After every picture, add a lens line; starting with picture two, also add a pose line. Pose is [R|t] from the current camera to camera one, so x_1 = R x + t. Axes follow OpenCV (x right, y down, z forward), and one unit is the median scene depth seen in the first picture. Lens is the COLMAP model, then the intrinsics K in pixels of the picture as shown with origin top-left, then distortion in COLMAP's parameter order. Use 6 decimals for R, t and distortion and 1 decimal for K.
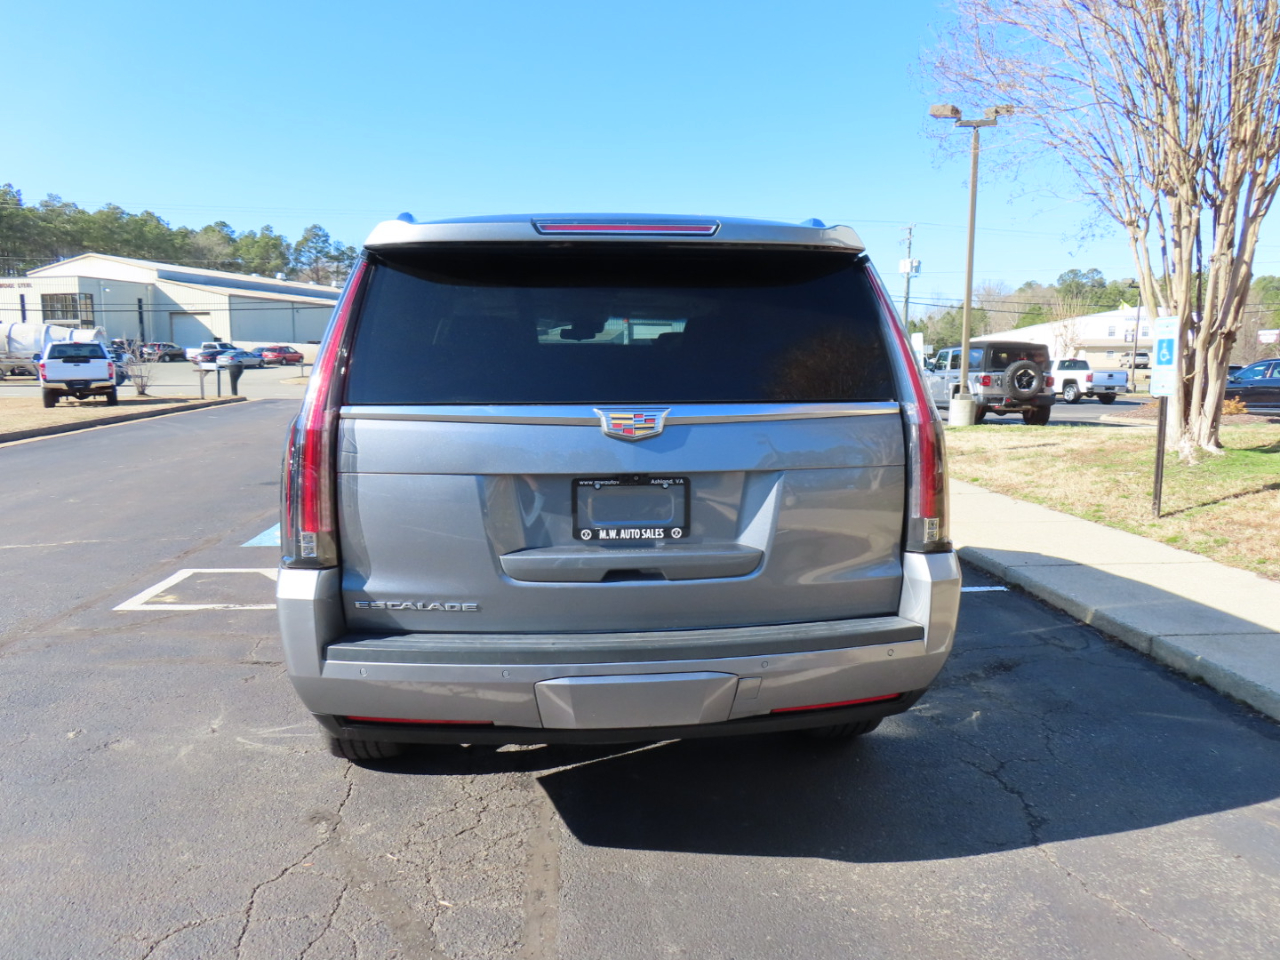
lens RADIAL K [[914.5, 0, 643.4], [0, 914.5, 486.4], [0, 0, 1]] dist [-0.014781, 0.009602]
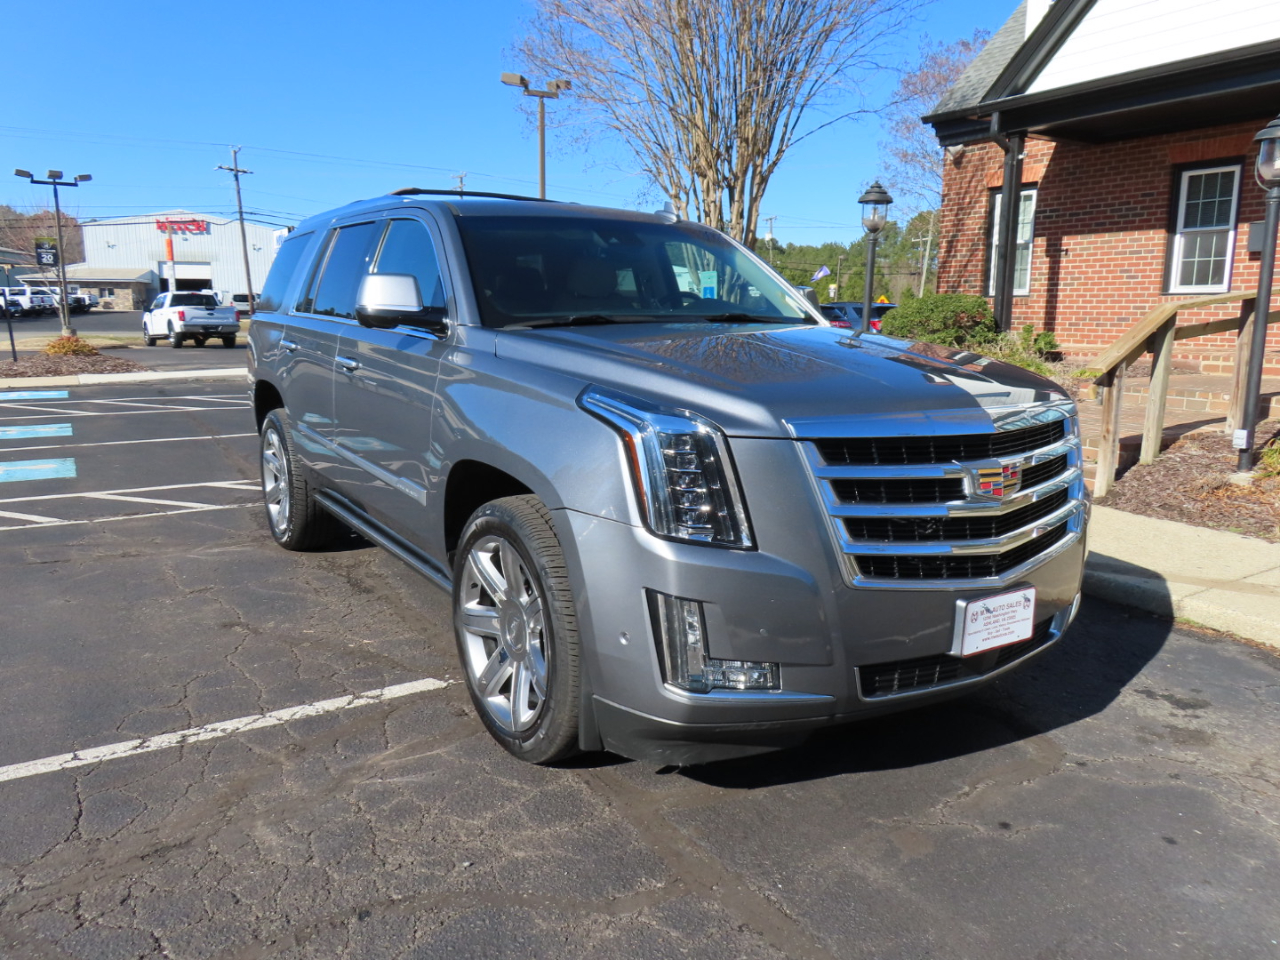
lens RADIAL K [[914.5, 0, 642.7], [0, 914.5, 484.7], [0, 0, 1]] dist [-0.014781, 0.009602]
pose [[0.889447, -0.080675, 0.449863, -0.122542], [0.056082, 0.996125, 0.067754, 0.029329], [-0.453585, -0.035034, 0.890524, -0.148587]]
